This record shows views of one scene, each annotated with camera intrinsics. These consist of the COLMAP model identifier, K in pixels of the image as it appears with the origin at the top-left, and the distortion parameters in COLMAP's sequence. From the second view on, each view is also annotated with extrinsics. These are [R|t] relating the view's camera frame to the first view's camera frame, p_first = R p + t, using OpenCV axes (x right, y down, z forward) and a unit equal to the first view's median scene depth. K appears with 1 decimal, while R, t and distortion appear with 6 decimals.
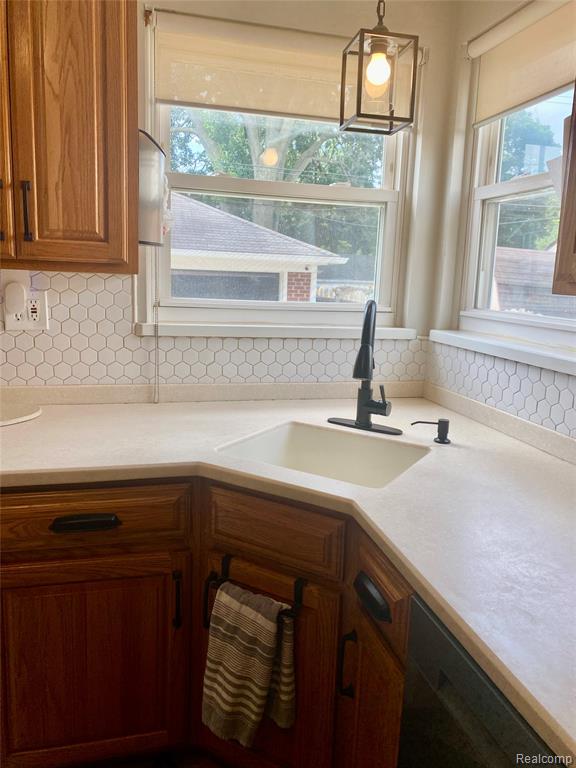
lens RADIAL K [[584.9, 0, 291.5], [0, 584.9, 380.5], [0, 0, 1]] dist [0.068512, -0.112324]
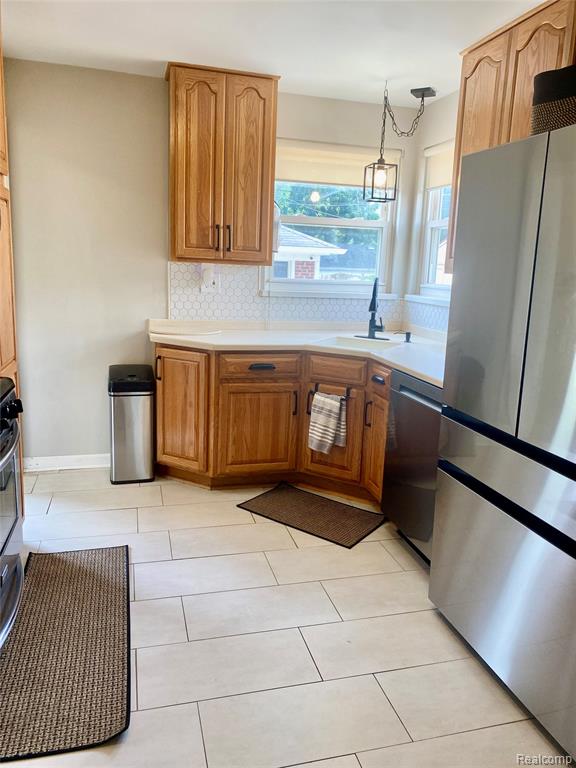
lens RADIAL K [[569.9, 0, 288.0], [0, 569.9, 384.0], [0, 0, 1]] dist [0.065943, -0.179392]
pose [[0.999973, 0.000727, 0.007317, -0.193423], [-0.000953, 0.999520, 0.030964, 0.180188], [-0.007291, -0.030970, 0.999494, -1.061682]]
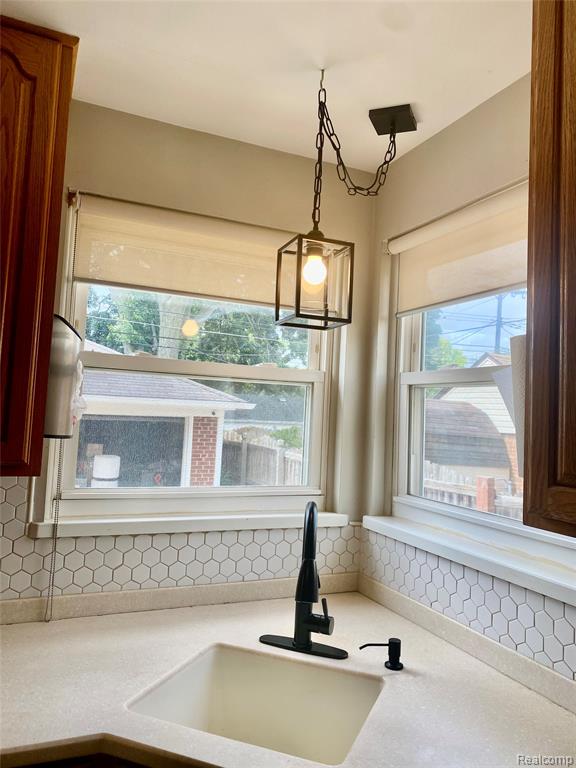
lens RADIAL K [[584.9, 0, 291.5], [0, 584.9, 380.5], [0, 0, 1]] dist [0.068512, -0.112324]
pose [[0.986508, 0.020242, 0.162457, -0.039789], [0.017709, 0.973310, -0.228808, -0.102598], [-0.162752, 0.228598, 0.959820, 0.086715]]
